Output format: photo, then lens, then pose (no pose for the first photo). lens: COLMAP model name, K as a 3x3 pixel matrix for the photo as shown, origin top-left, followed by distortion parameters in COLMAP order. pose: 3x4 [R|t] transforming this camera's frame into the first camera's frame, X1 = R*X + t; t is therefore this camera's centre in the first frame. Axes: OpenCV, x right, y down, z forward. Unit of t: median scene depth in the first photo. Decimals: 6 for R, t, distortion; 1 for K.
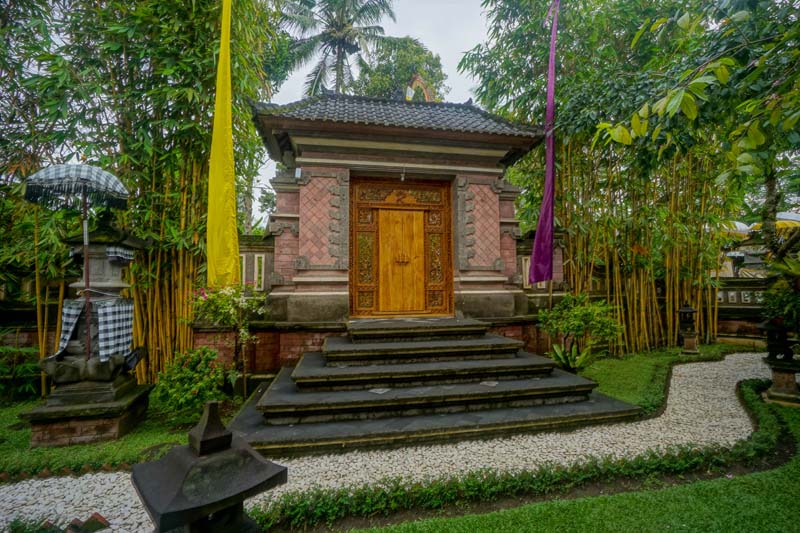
lens RADIAL K [[346.9, 0, 399.6], [0, 346.9, 264.1], [0, 0, 1]] dist [-0.034748, 0.000173]
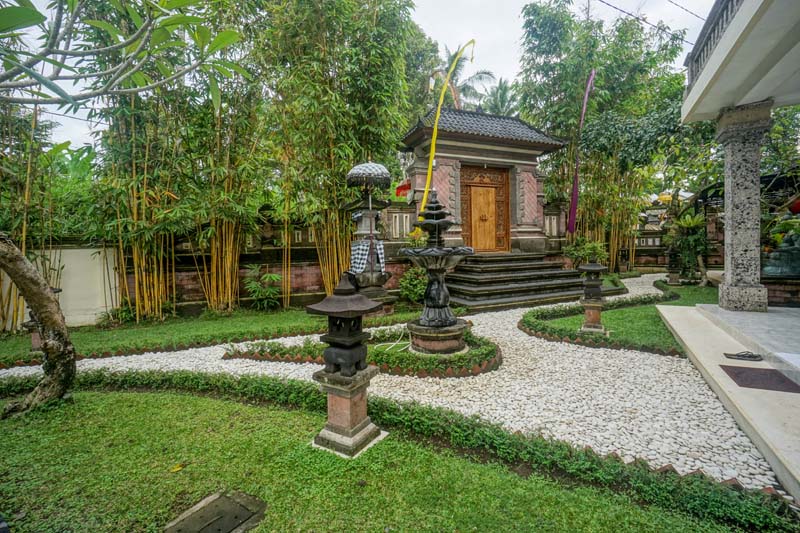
lens RADIAL K [[346.9, 0, 400.5], [0, 346.9, 265.3], [0, 0, 1]] dist [-0.034748, 0.000173]
pose [[0.976059, -0.028480, 0.215633, -0.724499], [0.001634, 0.992323, 0.123666, 0.005914], [-0.217500, -0.120353, 0.968612, -0.504114]]
